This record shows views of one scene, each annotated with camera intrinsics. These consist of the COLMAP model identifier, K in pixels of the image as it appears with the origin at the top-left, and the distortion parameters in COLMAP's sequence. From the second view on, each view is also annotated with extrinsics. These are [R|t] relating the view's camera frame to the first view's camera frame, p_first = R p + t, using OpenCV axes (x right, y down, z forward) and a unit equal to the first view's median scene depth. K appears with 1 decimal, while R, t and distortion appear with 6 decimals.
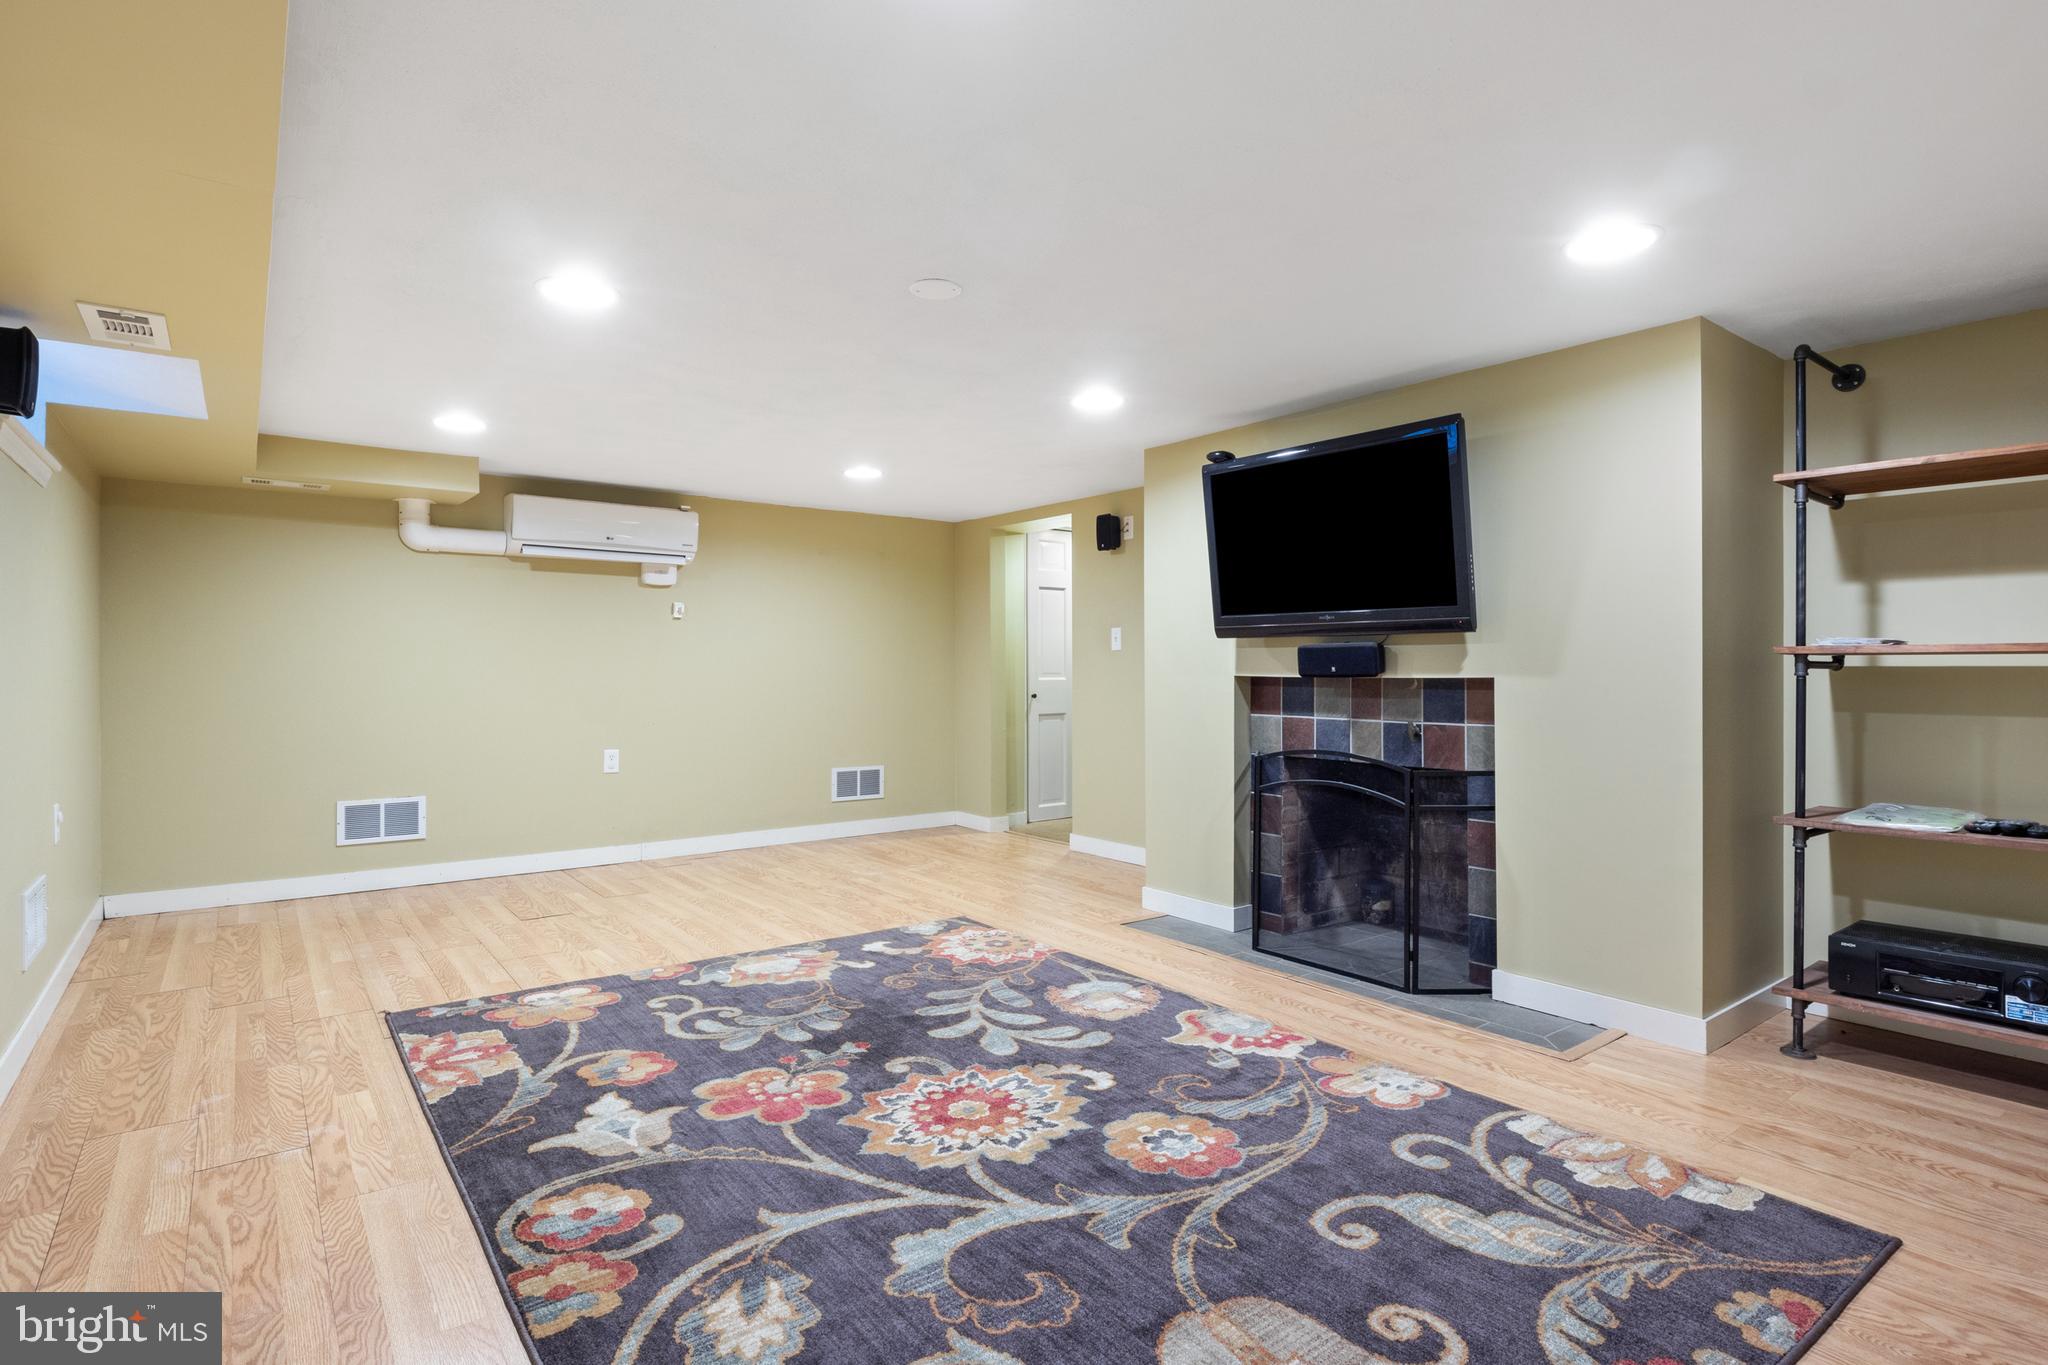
lens RADIAL K [[1039.2, 0, 1019.0], [0, 1039.2, 673.4], [0, 0, 1]] dist [-0.007598, -0.000384]
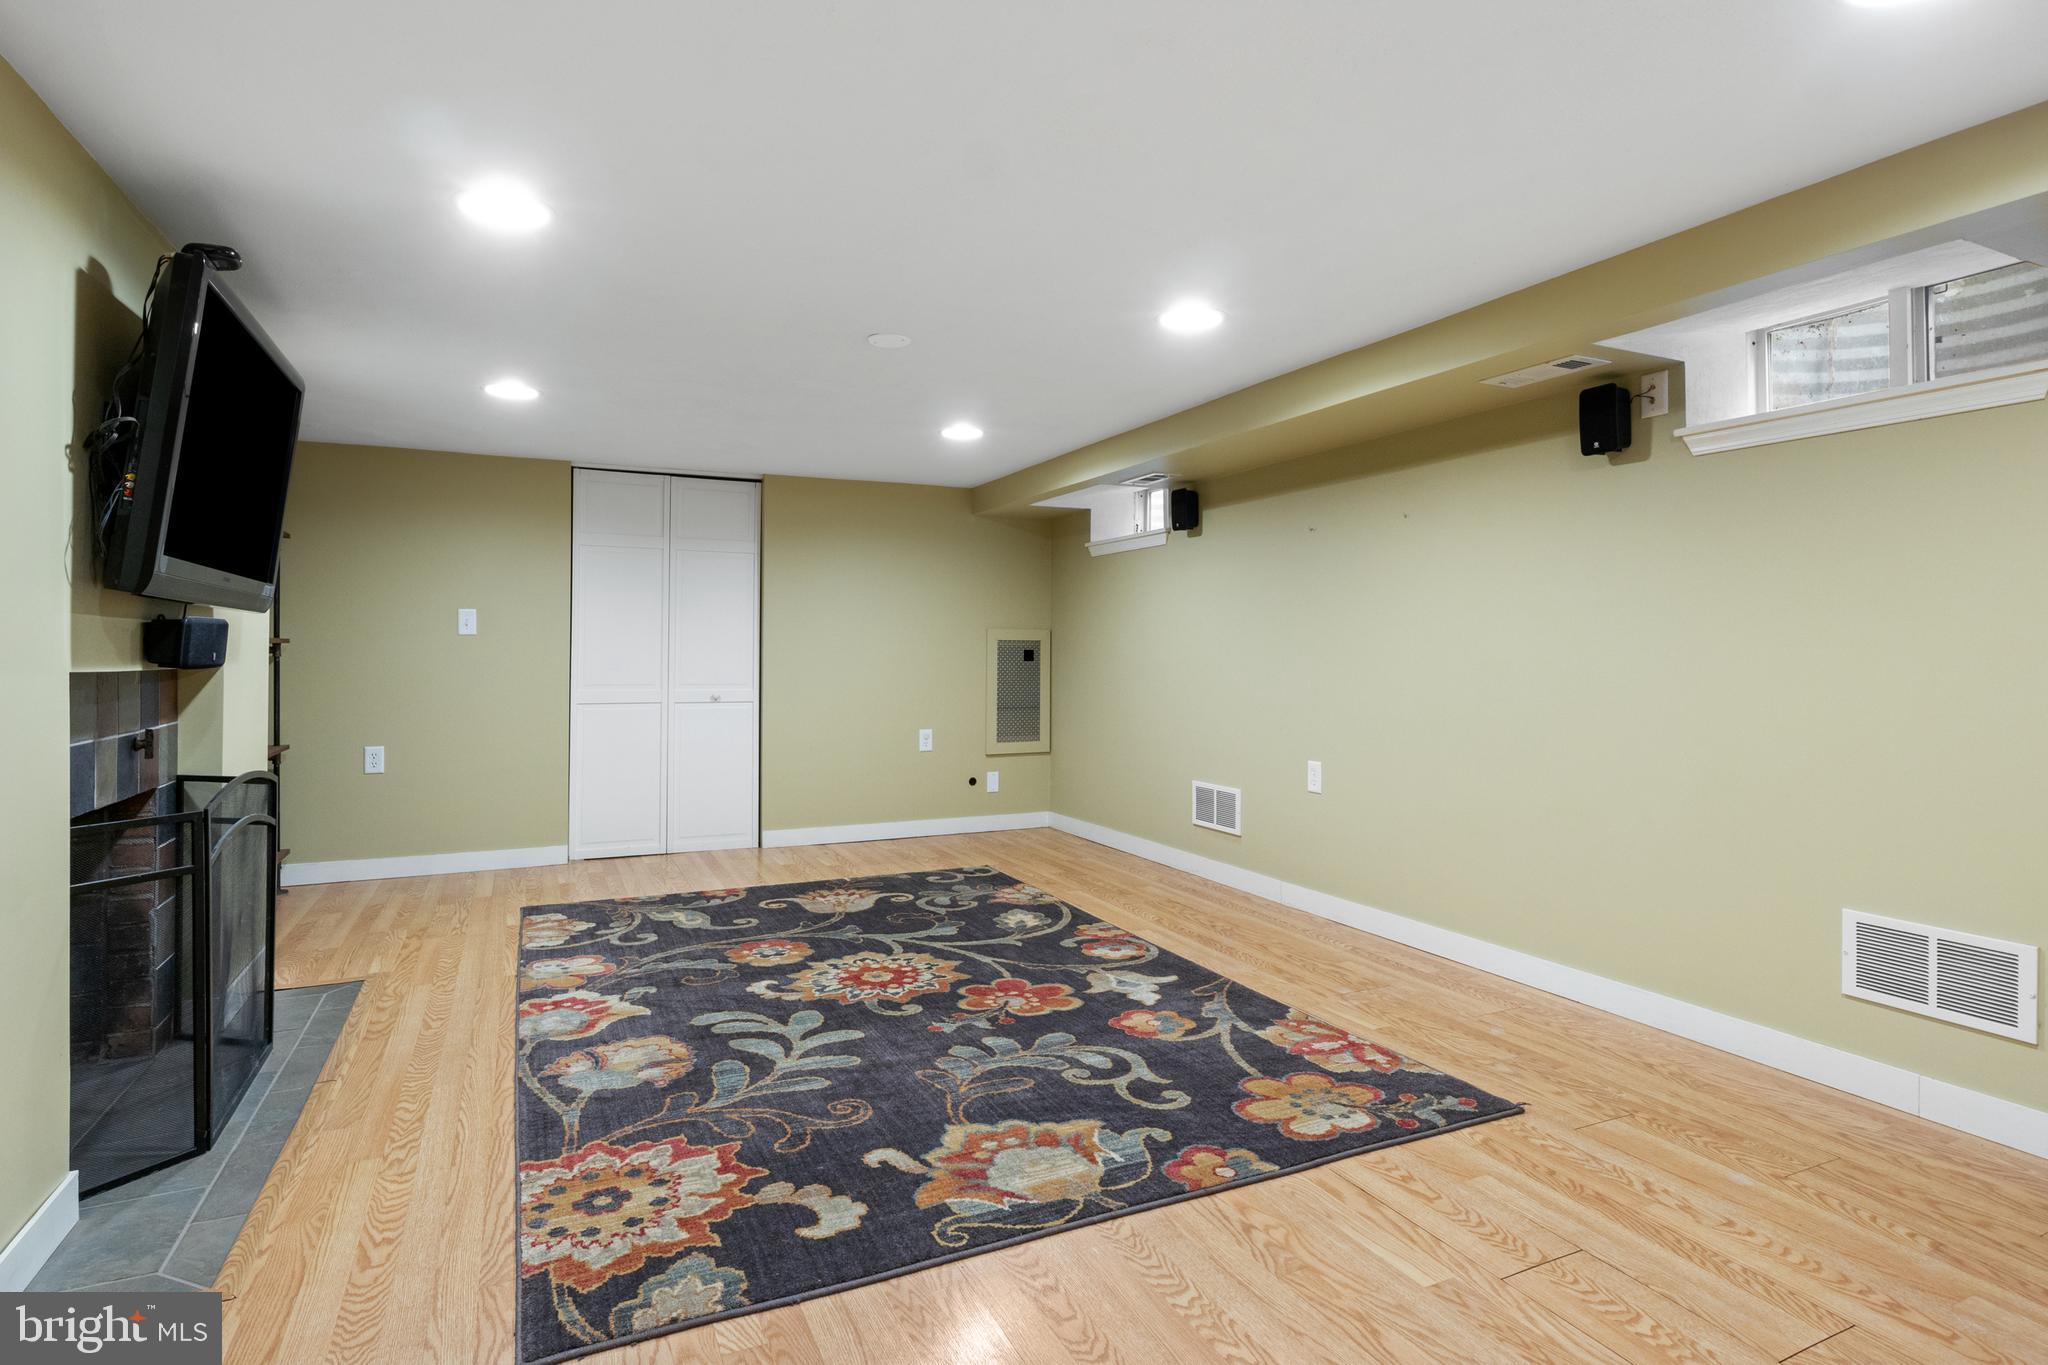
lens RADIAL K [[1039.2, 0, 1022.9], [0, 1039.2, 665.9], [0, 0, 1]] dist [-0.007598, -0.000384]
pose [[-0.979932, -0.003675, 0.199301, -0.424731], [0.000604, 0.999771, 0.021406, -0.014189], [-0.199334, 0.021097, -0.979705, 1.921486]]
